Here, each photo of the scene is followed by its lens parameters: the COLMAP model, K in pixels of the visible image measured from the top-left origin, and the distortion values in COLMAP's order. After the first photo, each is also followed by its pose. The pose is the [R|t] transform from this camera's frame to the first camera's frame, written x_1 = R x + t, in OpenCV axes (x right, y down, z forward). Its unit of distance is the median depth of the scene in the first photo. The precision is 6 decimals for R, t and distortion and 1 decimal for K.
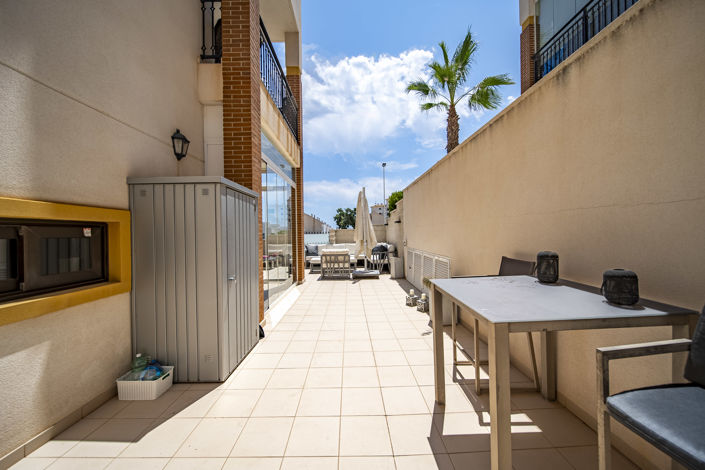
lens RADIAL K [[250.6, 0, 355.5], [0, 250.6, 233.0], [0, 0, 1]] dist [0.002137, -0.000097]
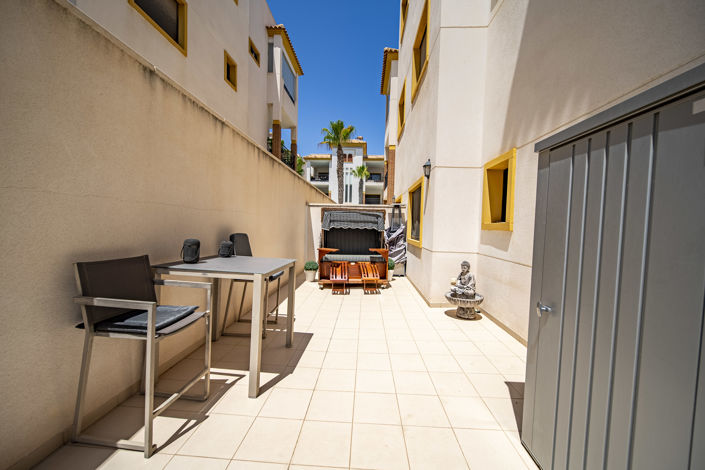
lens RADIAL K [[250.6, 0, 353.5], [0, 250.6, 233.4], [0, 0, 1]] dist [0.002137, -0.000097]
pose [[-0.996261, -0.015379, 0.085014, -0.131703], [-0.011966, 0.999107, 0.040520, -0.011489], [-0.085561, 0.039351, -0.995556, 1.987707]]
